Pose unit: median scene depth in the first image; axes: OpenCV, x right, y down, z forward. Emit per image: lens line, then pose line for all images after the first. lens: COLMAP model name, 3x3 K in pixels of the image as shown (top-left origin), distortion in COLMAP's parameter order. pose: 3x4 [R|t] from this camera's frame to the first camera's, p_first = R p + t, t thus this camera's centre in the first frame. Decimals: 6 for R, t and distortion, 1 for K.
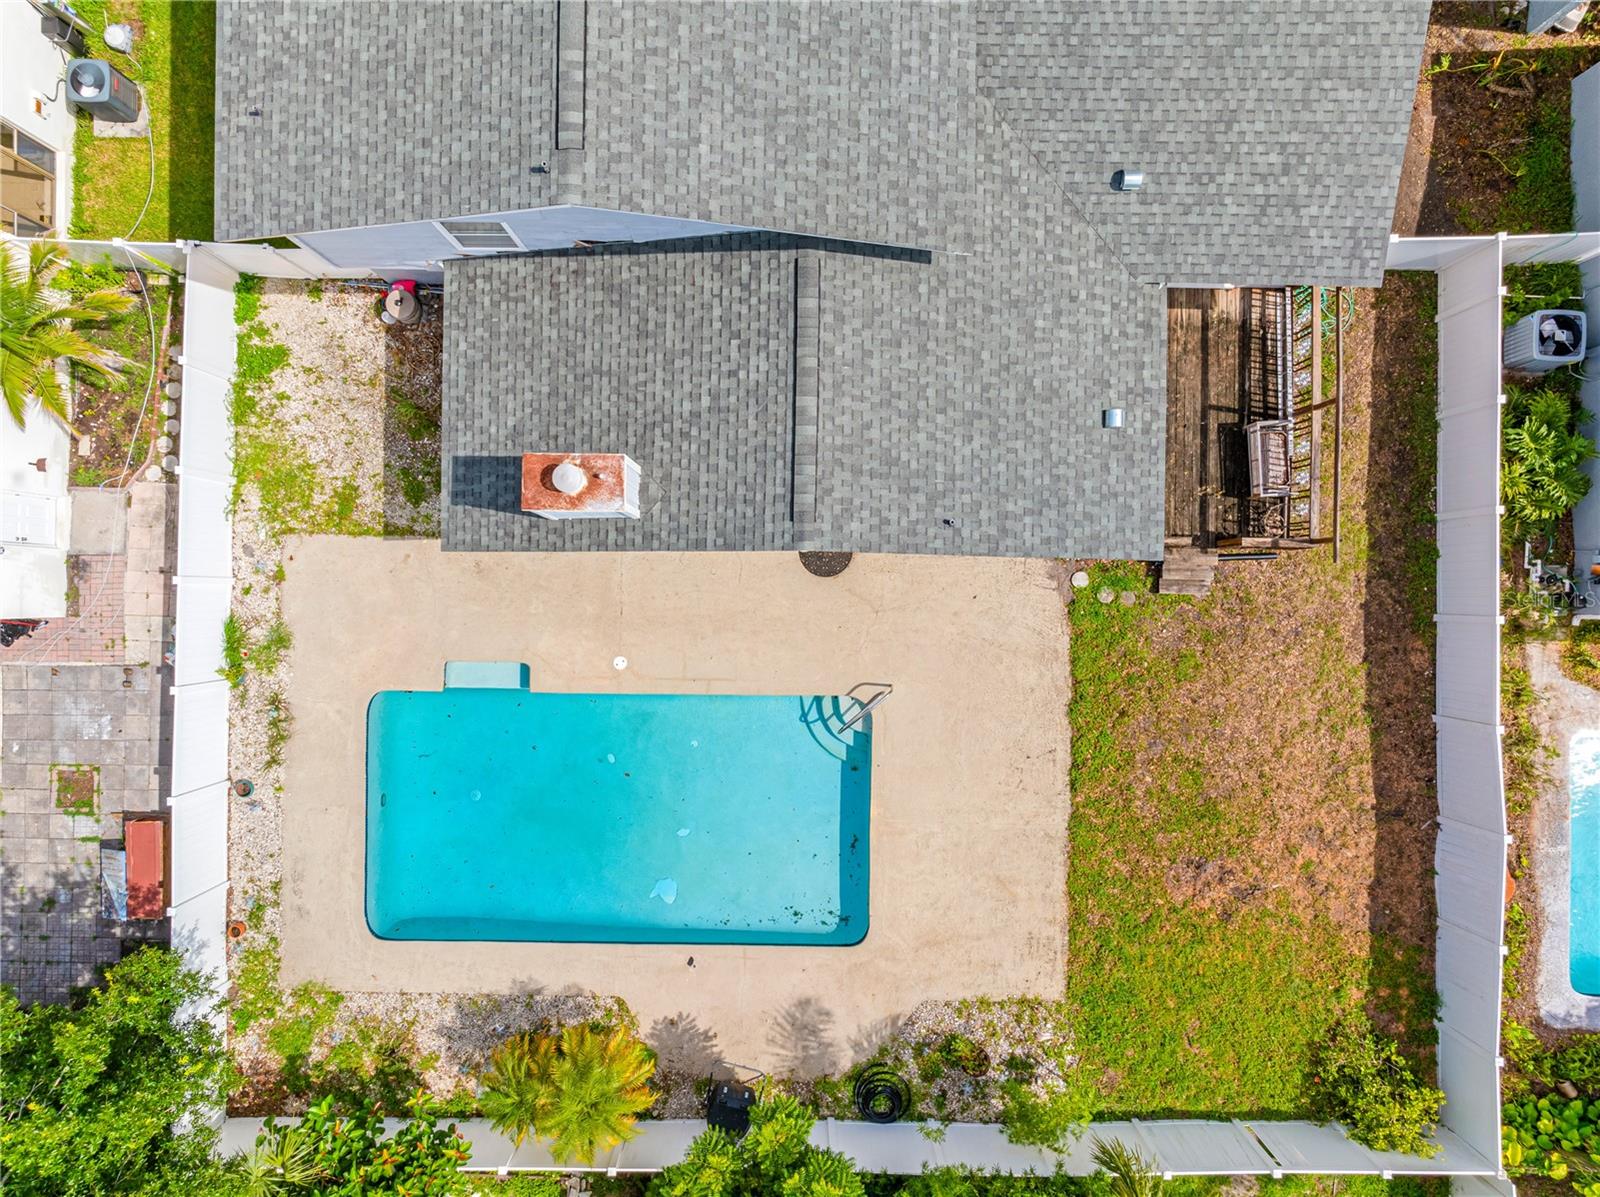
lens RADIAL K [[1120.2, 0, 803.4], [0, 1120.2, 591.9], [0, 0, 1]] dist [0.028519, -0.048656]
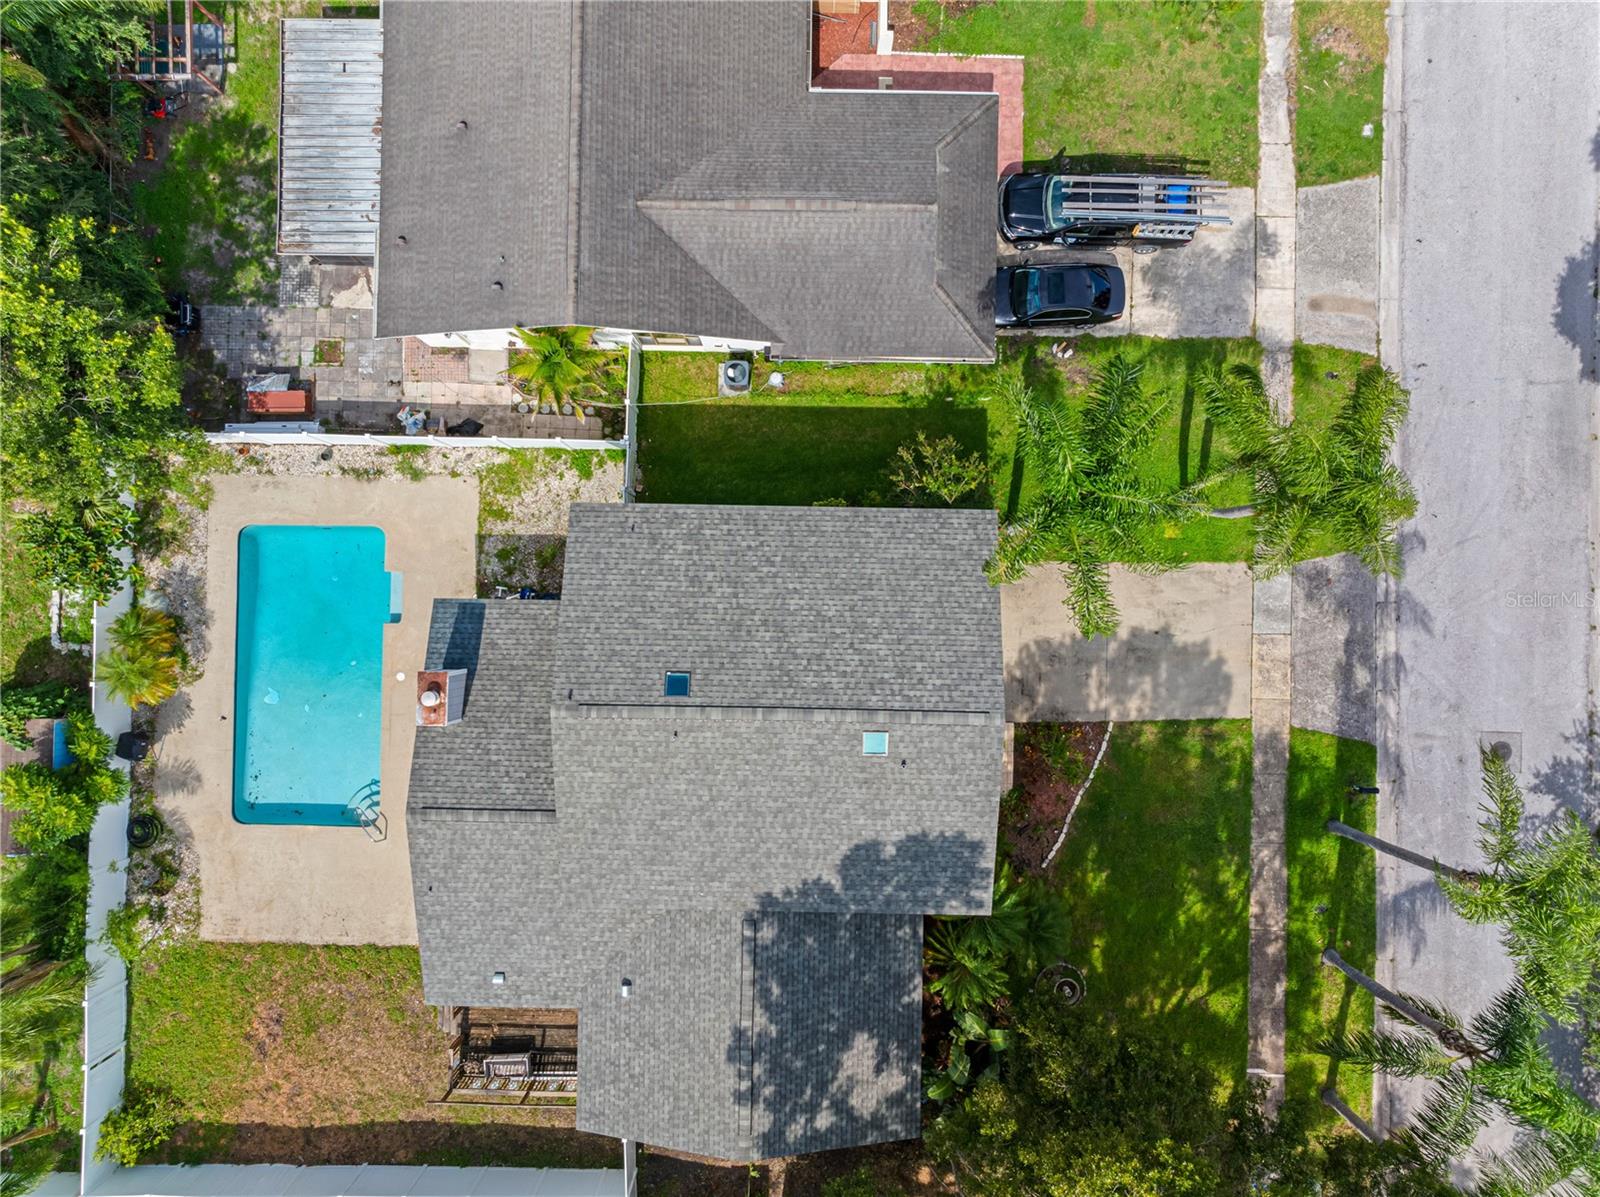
lens RADIAL K [[1111.1, 0, 800.0], [0, 1111.1, 598.5], [0, 0, 1]] dist [0.004754, 0.006560]
pose [[-0.004496, 0.999959, -0.007898, -0.269297], [-0.999903, -0.004392, 0.013208, -0.554426], [0.013173, 0.007957, 0.999882, -0.655788]]
